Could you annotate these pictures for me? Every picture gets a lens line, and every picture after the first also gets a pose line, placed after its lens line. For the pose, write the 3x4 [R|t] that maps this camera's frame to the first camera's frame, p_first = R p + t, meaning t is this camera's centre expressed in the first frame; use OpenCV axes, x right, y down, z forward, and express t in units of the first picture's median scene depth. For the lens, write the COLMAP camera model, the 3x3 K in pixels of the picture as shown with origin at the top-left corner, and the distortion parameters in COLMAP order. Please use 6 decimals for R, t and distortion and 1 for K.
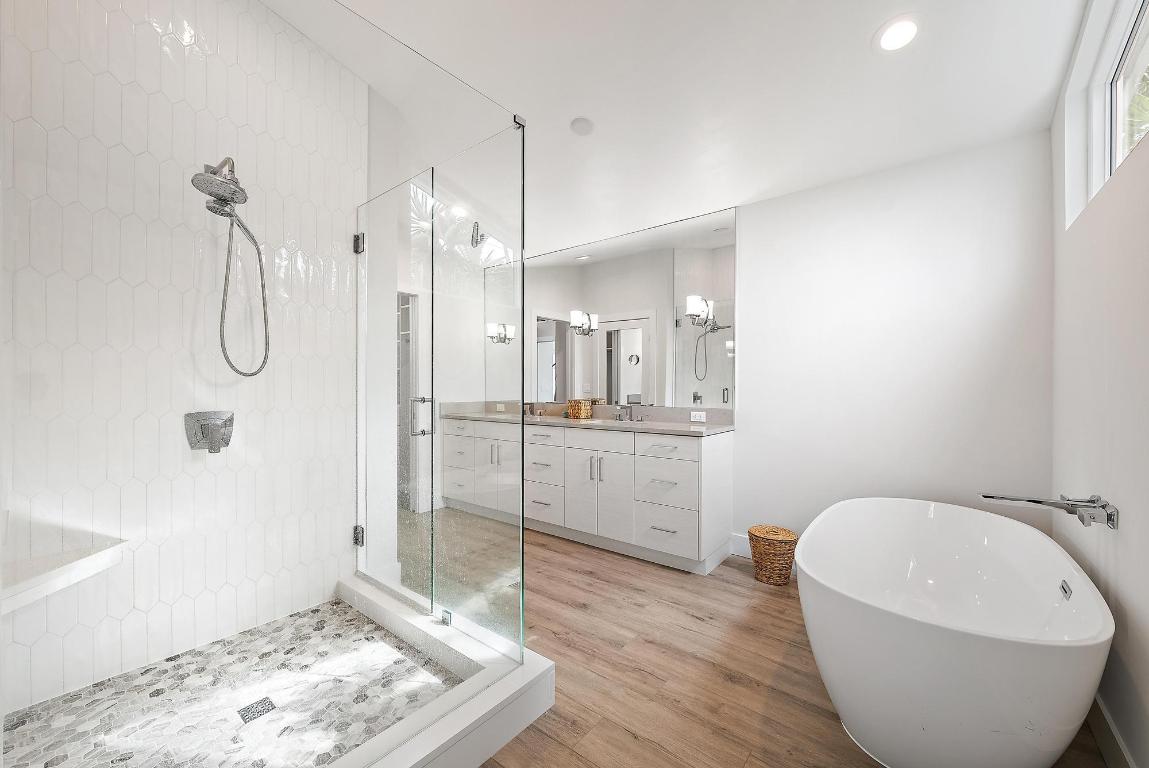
lens RADIAL K [[444.8, 0, 573.2], [0, 444.8, 386.7], [0, 0, 1]] dist [0.000073, -0.000246]
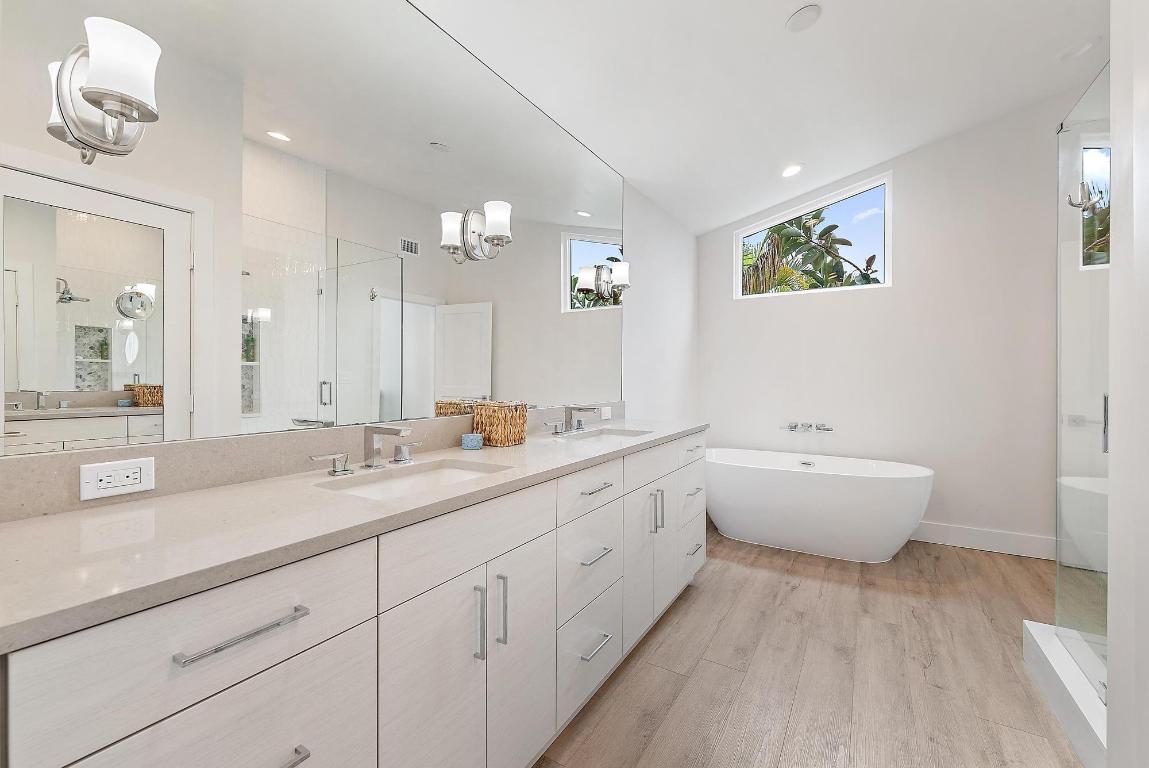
lens RADIAL K [[494.5, 0, 570.7], [0, 494.5, 378.4], [0, 0, 1]] dist [-0.003105, 0.001046]
pose [[-0.126129, -0.011316, 0.991949, -0.948908], [-0.001291, 0.999936, 0.011243, 0.004001], [-0.992013, 0.000138, -0.126136, 1.937942]]
